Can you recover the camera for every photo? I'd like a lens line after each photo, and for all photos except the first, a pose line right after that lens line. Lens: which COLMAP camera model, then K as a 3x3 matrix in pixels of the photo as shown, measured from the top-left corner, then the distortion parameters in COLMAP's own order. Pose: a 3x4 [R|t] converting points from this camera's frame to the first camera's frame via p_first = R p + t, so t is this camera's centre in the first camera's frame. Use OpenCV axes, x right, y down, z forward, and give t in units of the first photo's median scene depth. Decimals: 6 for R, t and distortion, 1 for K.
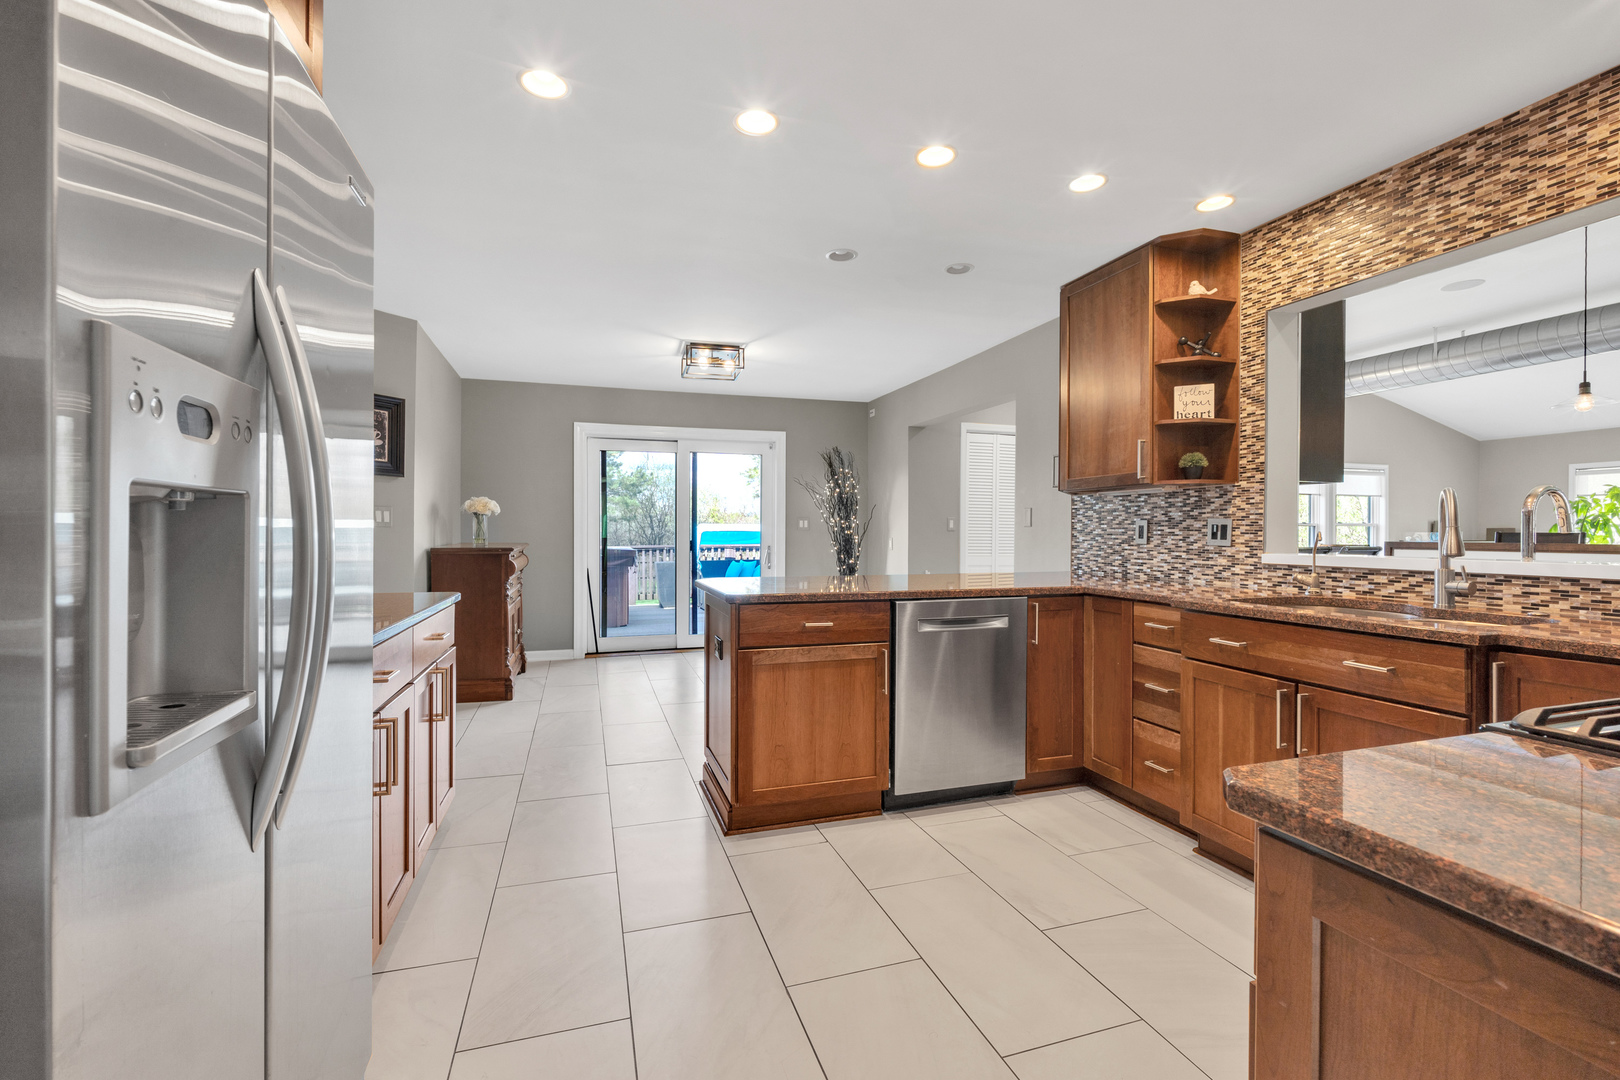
lens RADIAL K [[721.2, 0, 808.5], [0, 721.2, 541.1], [0, 0, 1]] dist [-0.002730, -0.000050]
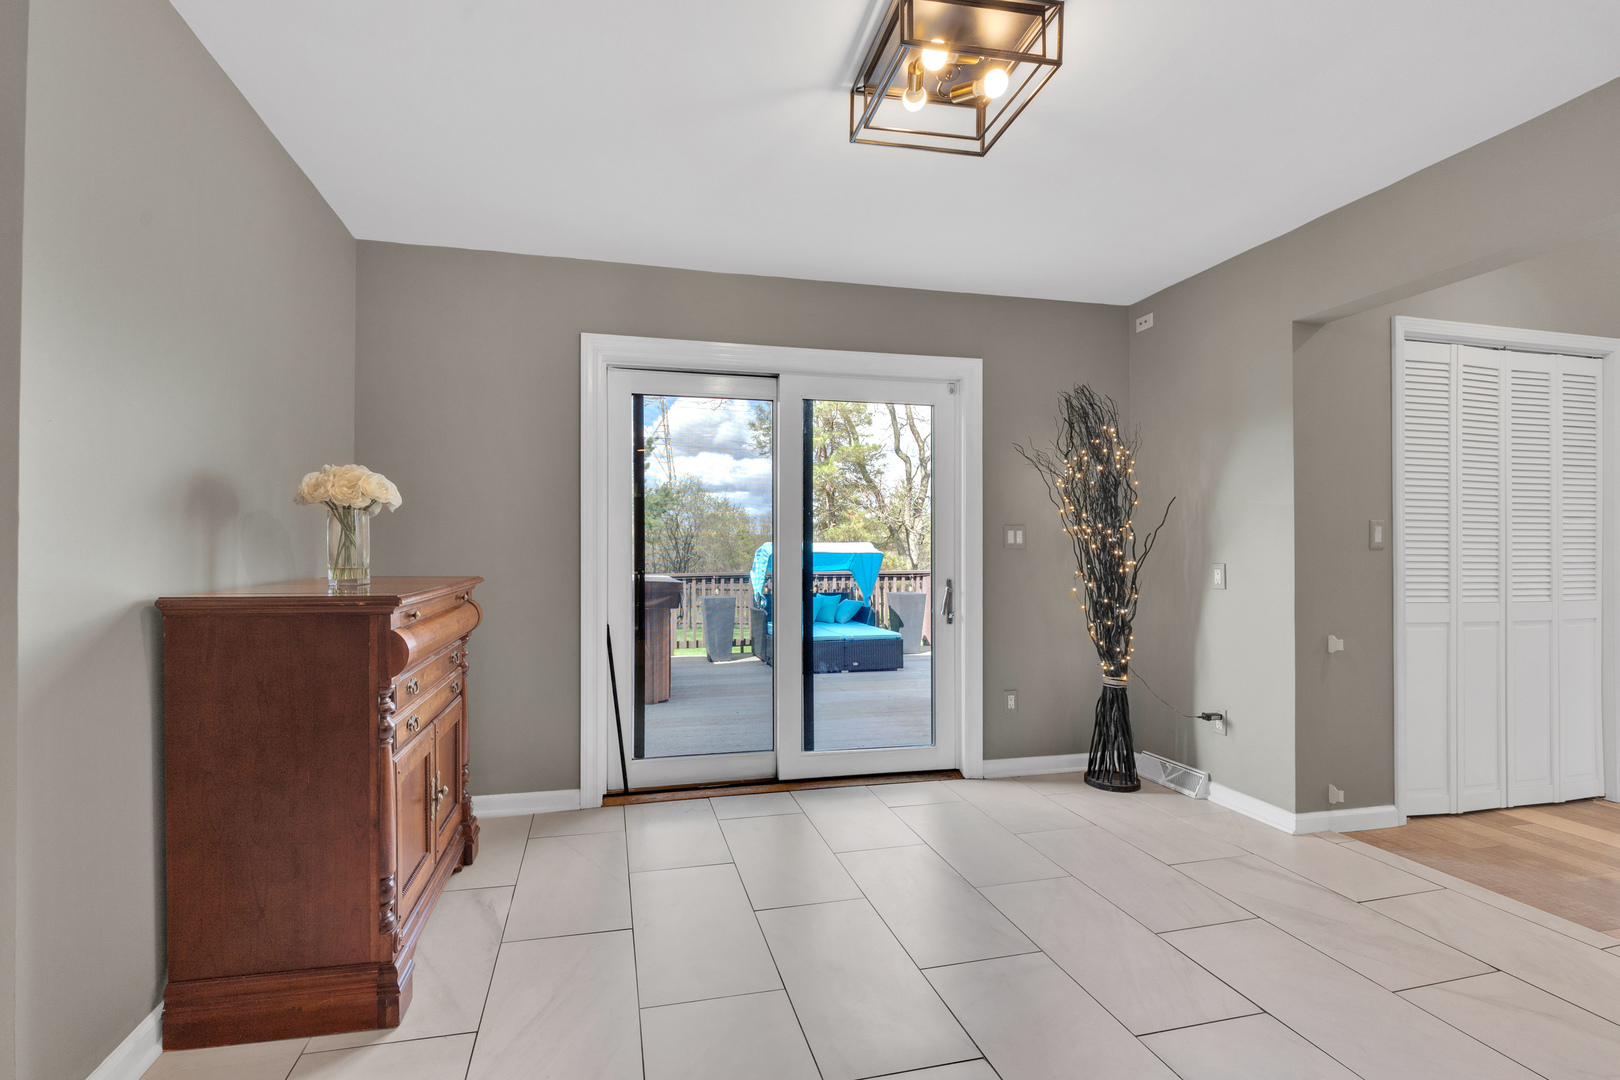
lens RADIAL K [[799.3, 0, 781.5], [0, 799.3, 562.6], [0, 0, 1]] dist [-0.003169, -0.000416]
pose [[0.996469, -0.001061, -0.083952, -0.136202], [0.000783, 0.999994, -0.003338, -0.003880], [0.083955, 0.003260, 0.996464, 0.446296]]
